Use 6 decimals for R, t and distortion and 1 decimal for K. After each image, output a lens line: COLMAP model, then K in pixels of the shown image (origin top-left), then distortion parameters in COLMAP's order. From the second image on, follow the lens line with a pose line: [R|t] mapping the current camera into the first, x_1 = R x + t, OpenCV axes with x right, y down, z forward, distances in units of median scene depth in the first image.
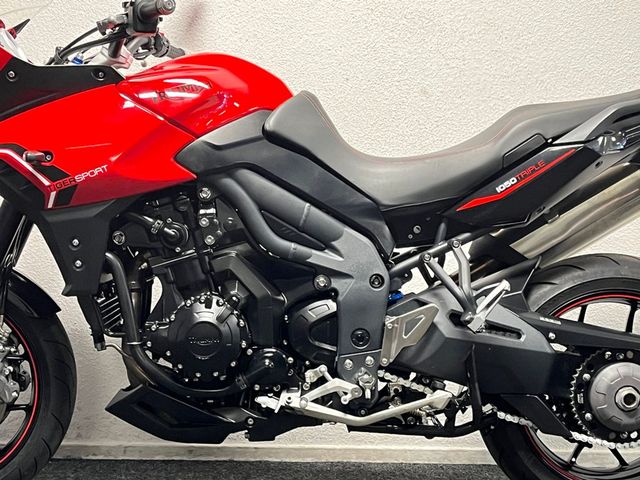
lens RADIAL K [[1038.1, 0, 325.8], [0, 1038.1, 243.0], [0, 0, 1]] dist [0.094072, 0.000000]
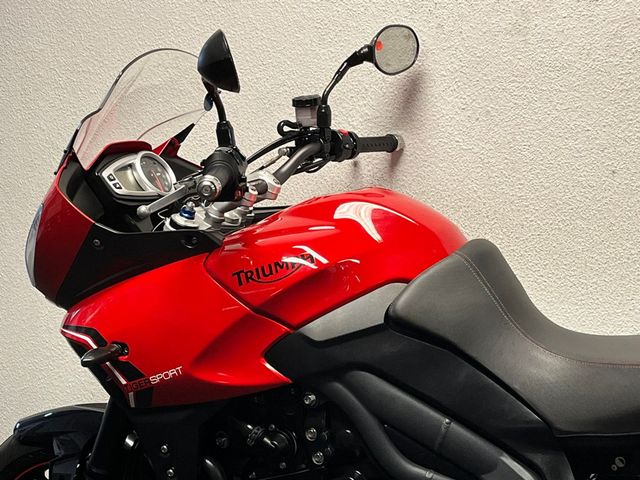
lens RADIAL K [[1187.4, 0, 316.1], [0, 1187.4, 244.7], [0, 0, 1]] dist [0.081511, 0.000000]
pose [[0.867472, 0.038841, -0.495968, 0.302428], [0.016368, 0.994179, 0.106486, -0.243110], [0.497217, -0.100492, 0.861787, 0.257721]]
